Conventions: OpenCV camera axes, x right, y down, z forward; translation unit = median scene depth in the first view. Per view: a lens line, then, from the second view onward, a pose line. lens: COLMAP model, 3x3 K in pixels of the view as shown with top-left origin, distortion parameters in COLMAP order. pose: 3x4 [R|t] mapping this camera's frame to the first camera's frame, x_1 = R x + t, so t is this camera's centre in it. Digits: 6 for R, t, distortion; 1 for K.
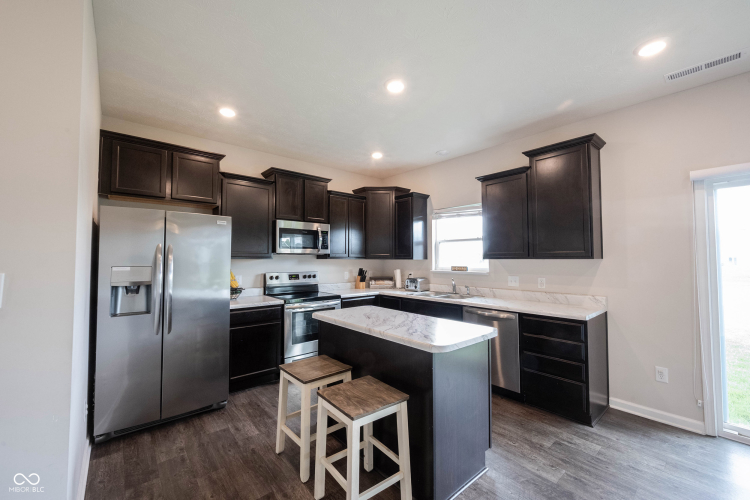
lens RADIAL K [[311.1, 0, 375.0], [0, 311.1, 250.0], [0, 0, 1]] dist [0.000582, 0.000081]
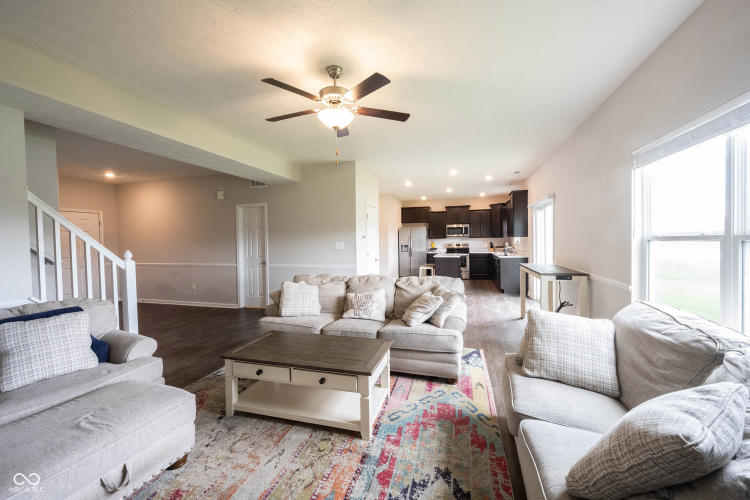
lens RADIAL K [[299.5, 0, 375.0], [0, 299.5, 250.0], [0, 0, 1]] dist [-0.000060, -0.000103]
pose [[0.535088, 0.019006, -0.844582, 1.922738], [0.037912, 0.998199, 0.046482, -0.022104], [0.843945, -0.056891, 0.533404, -1.205131]]
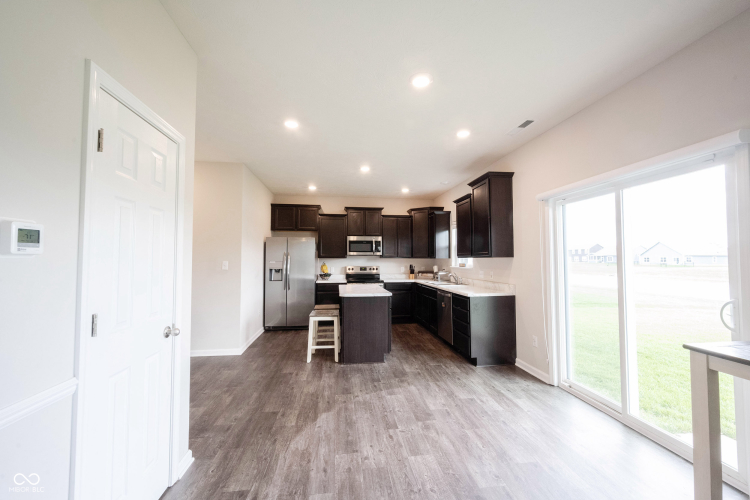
lens RADIAL K [[299.5, 0, 375.0], [0, 299.5, 250.0], [0, 0, 1]] dist [-0.000060, -0.000103]
pose [[0.838360, -0.016549, -0.544866, 0.862591], [0.014489, 0.999862, -0.008075, -0.002329], [0.544924, -0.001124, 0.838485, -0.405785]]
